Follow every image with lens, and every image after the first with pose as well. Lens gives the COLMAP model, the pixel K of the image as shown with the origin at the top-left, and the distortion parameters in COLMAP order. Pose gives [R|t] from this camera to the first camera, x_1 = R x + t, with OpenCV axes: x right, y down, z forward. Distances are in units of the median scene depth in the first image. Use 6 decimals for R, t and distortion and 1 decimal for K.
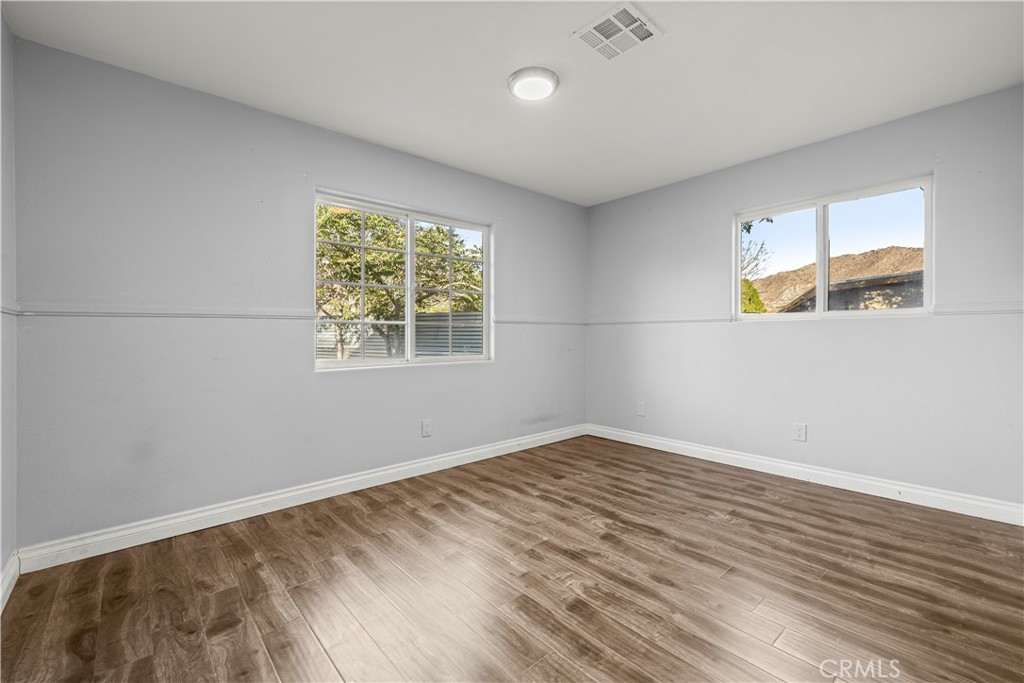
lens RADIAL K [[437.1, 0, 509.7], [0, 437.1, 338.5], [0, 0, 1]] dist [0.000320, -0.000032]
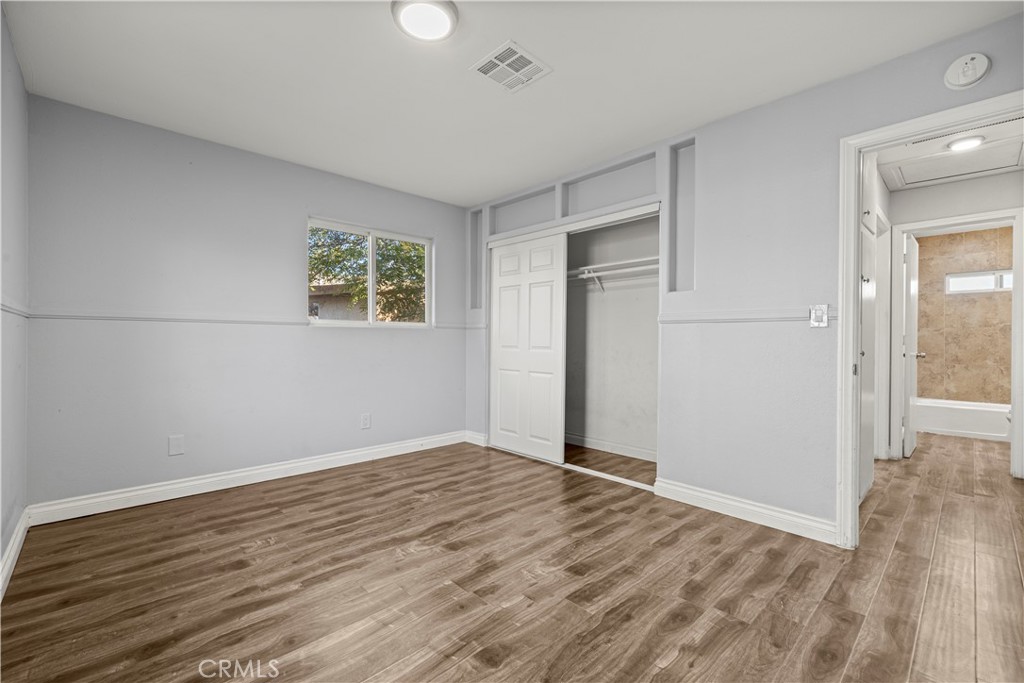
lens RADIAL K [[437.1, 0, 511.3], [0, 437.1, 340.0], [0, 0, 1]] dist [0.000320, -0.000032]
pose [[-0.038108, 0.004060, 0.999265, -0.615690], [0.001034, 0.999991, -0.004024, -0.002086], [-0.999273, 0.000880, -0.038112, 0.738380]]
